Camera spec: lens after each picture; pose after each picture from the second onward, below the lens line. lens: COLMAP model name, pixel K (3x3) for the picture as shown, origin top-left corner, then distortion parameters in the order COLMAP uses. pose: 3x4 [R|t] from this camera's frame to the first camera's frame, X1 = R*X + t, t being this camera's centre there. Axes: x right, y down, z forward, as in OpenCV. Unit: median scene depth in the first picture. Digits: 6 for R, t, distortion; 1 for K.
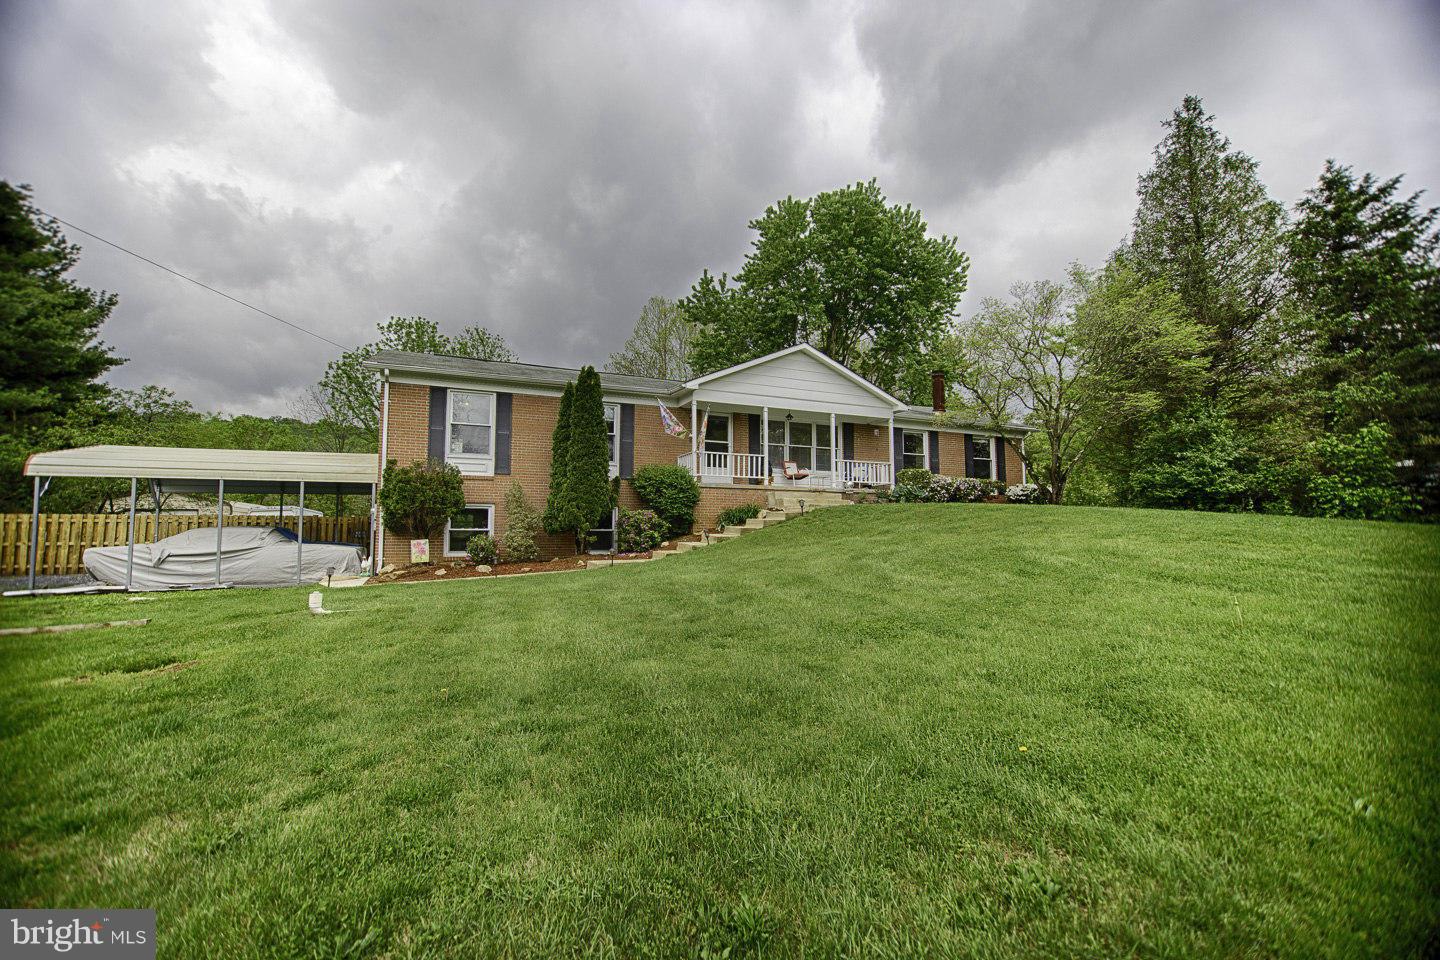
lens RADIAL K [[551.2, 0, 719.6], [0, 551.2, 484.2], [0, 0, 1]] dist [-0.010800, 0.009638]
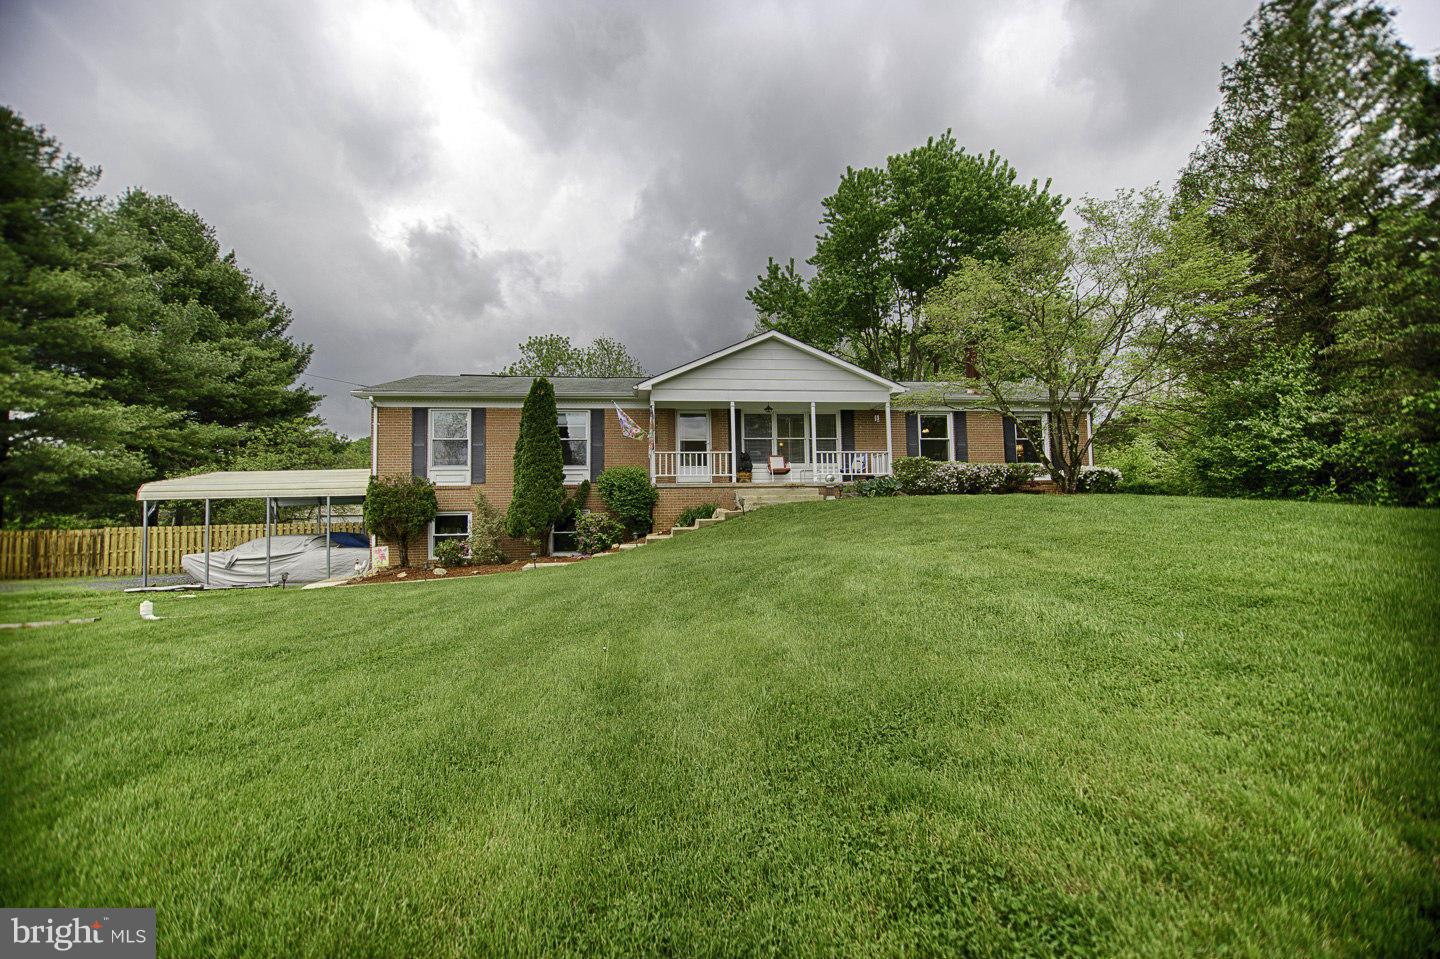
lens RADIAL K [[551.2, 0, 719.6], [0, 551.2, 483.7], [0, 0, 1]] dist [-0.010800, 0.009638]
pose [[0.967207, -0.038464, -0.251059, 0.303108], [0.042521, 0.999038, 0.010753, -0.007823], [0.250404, -0.021076, 0.967912, 0.058542]]
